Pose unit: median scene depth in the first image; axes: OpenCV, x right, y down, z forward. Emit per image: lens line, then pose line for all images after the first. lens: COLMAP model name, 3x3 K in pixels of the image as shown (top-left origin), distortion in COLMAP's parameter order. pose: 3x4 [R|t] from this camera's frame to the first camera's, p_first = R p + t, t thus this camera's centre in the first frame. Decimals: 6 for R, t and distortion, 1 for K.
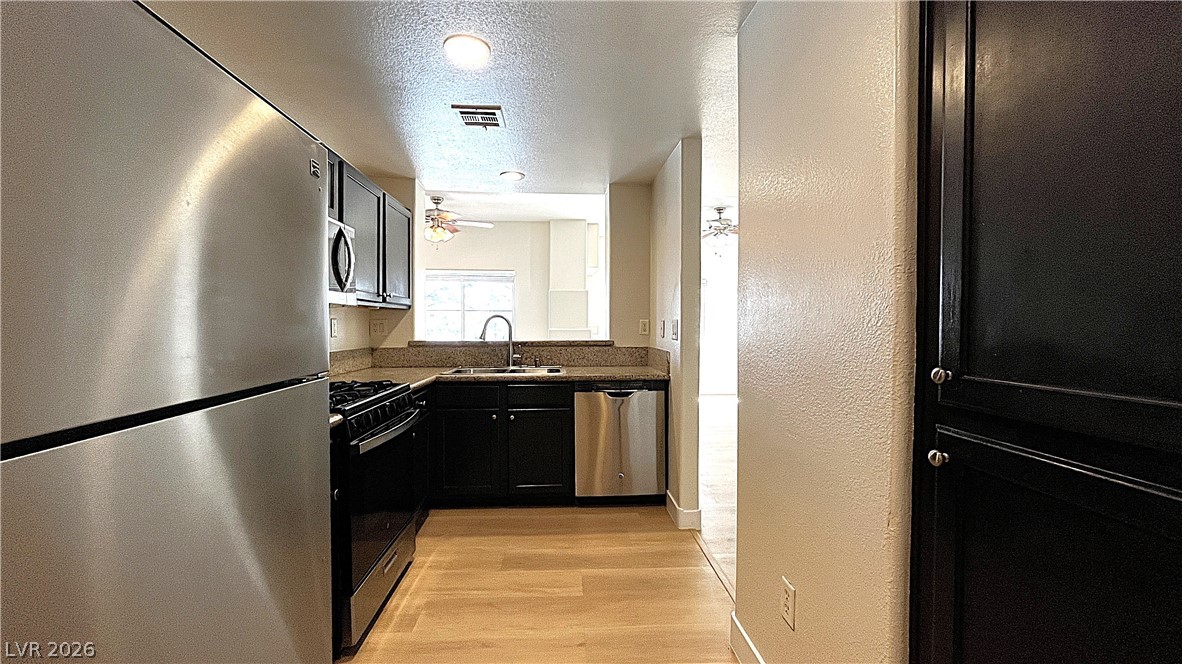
lens RADIAL K [[478.5, 0, 592.4], [0, 478.5, 331.4], [0, 0, 1]] dist [0.000249, -0.000182]
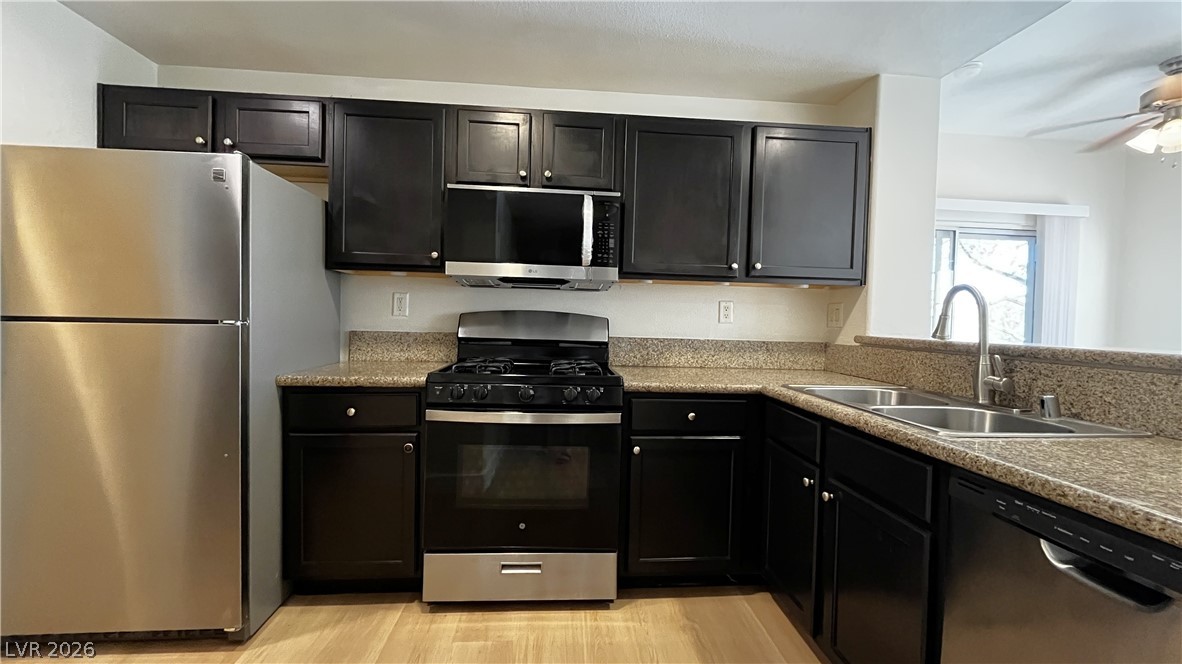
lens RADIAL K [[478.5, 0, 585.3], [0, 478.5, 330.5], [0, 0, 1]] dist [0.000249, -0.000182]
pose [[-0.000752, 0.025923, -0.999664, 0.297061], [-0.035127, 0.999046, 0.025934, 0.010574], [0.999383, 0.035135, 0.000159, 0.734673]]
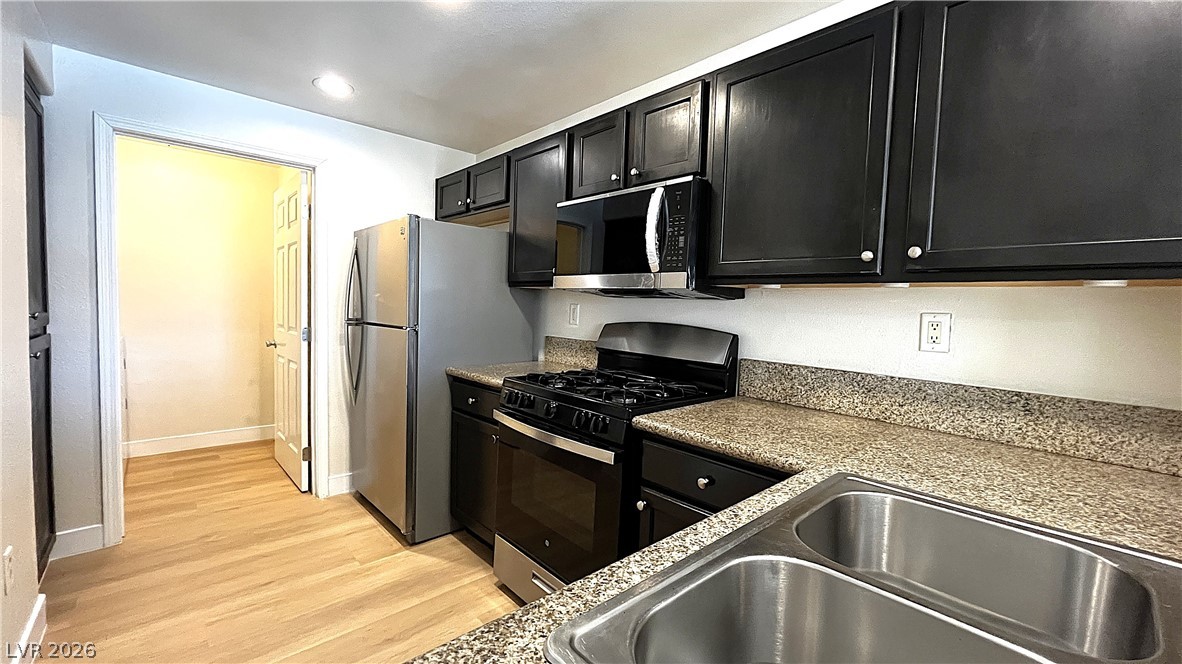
lens RADIAL K [[478.5, 0, 583.8], [0, 478.5, 328.1], [0, 0, 1]] dist [0.000249, -0.000182]
pose [[-0.789986, 0.006762, -0.613088, 0.034826], [-0.036179, 0.997683, 0.057622, -0.026578], [0.612057, 0.067702, -0.787911, 1.131622]]
